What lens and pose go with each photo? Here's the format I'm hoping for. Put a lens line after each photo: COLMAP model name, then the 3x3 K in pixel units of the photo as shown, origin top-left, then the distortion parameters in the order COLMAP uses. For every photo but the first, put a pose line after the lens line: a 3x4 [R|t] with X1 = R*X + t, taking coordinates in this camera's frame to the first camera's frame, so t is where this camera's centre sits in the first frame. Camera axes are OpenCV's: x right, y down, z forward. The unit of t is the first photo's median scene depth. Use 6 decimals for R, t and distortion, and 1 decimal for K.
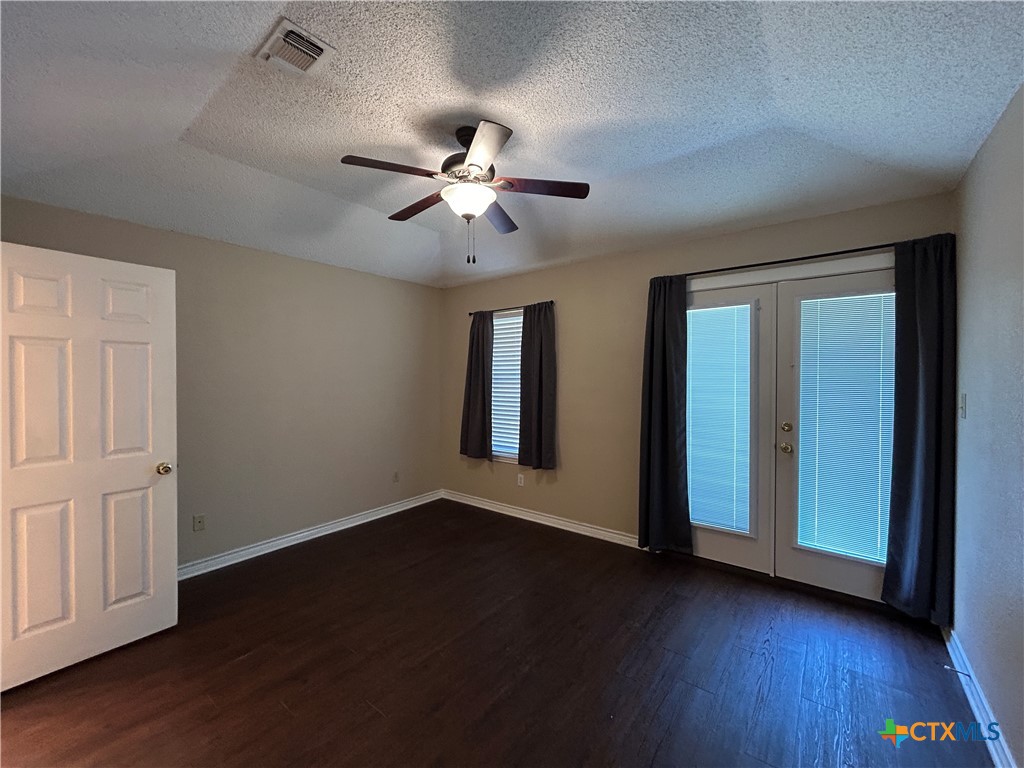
lens RADIAL K [[415.9, 0, 513.0], [0, 415.9, 380.1], [0, 0, 1]] dist [-0.000077, 0.000394]
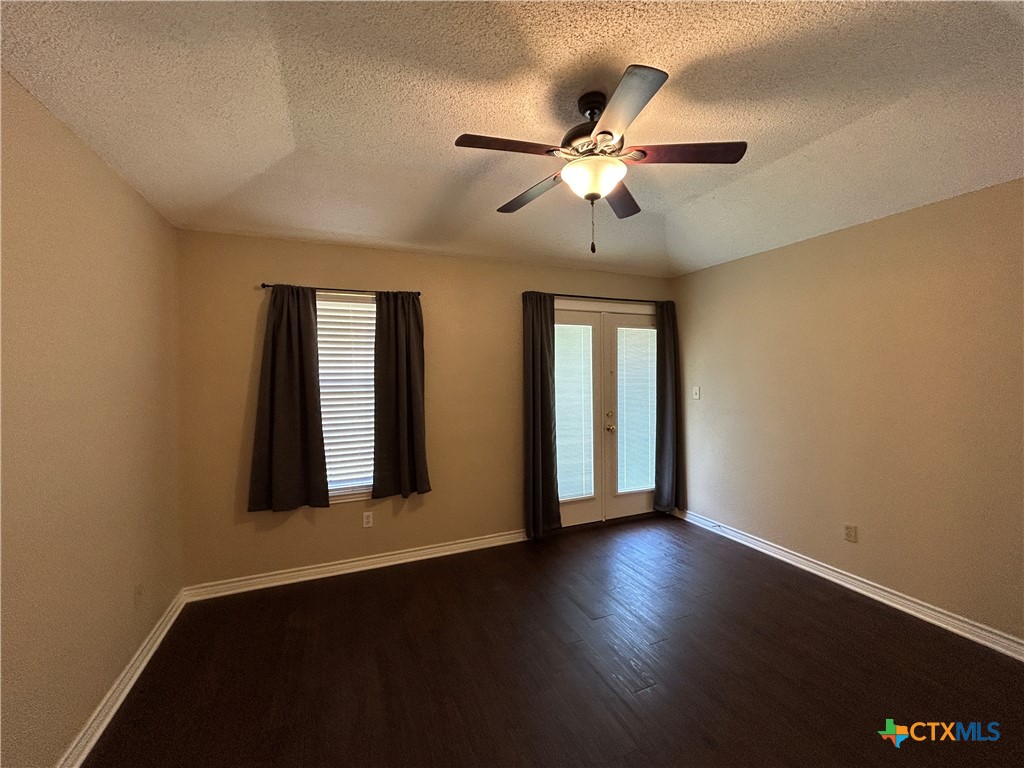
lens RADIAL K [[415.9, 0, 513.0], [0, 415.9, 380.1], [0, 0, 1]] dist [-0.000077, 0.000394]
pose [[0.485342, -0.014397, 0.874206, -0.681380], [0.019775, 0.999789, 0.005486, -0.016580], [-0.874101, 0.014625, 0.485525, 0.526821]]
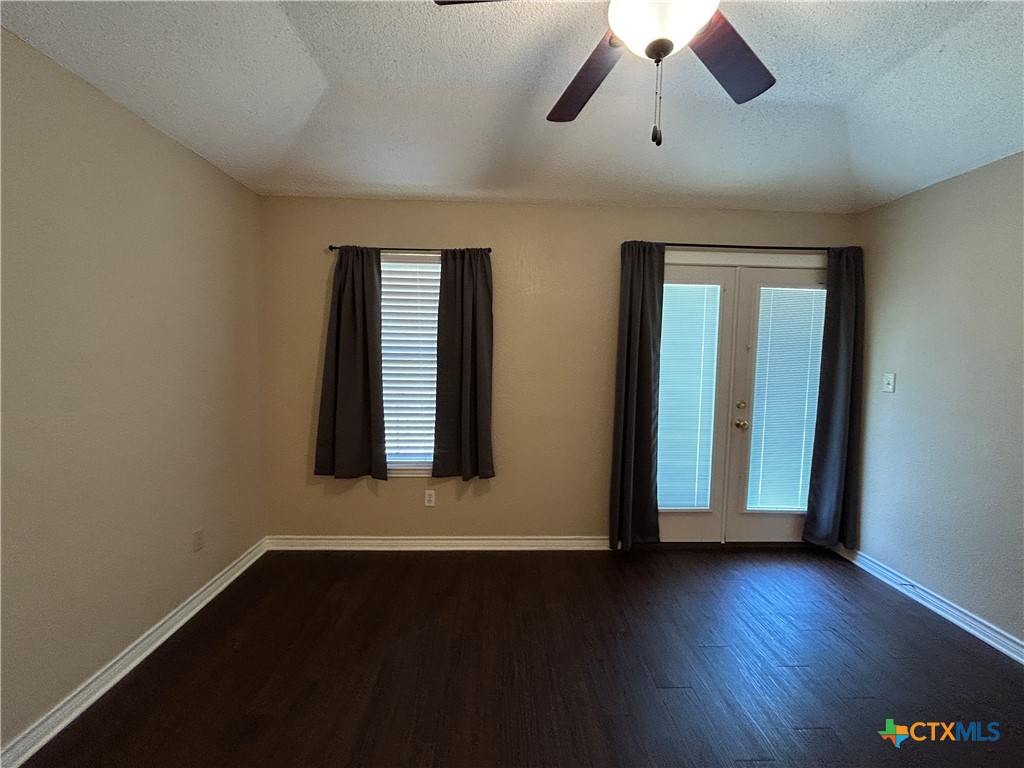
lens RADIAL K [[415.9, 0, 513.0], [0, 415.9, 380.1], [0, 0, 1]] dist [-0.000077, 0.000394]
pose [[0.764554, -0.027858, 0.643957, -0.431033], [-0.012846, 0.998209, 0.058435, -0.004882], [-0.644431, -0.052949, 0.762827, 0.501845]]
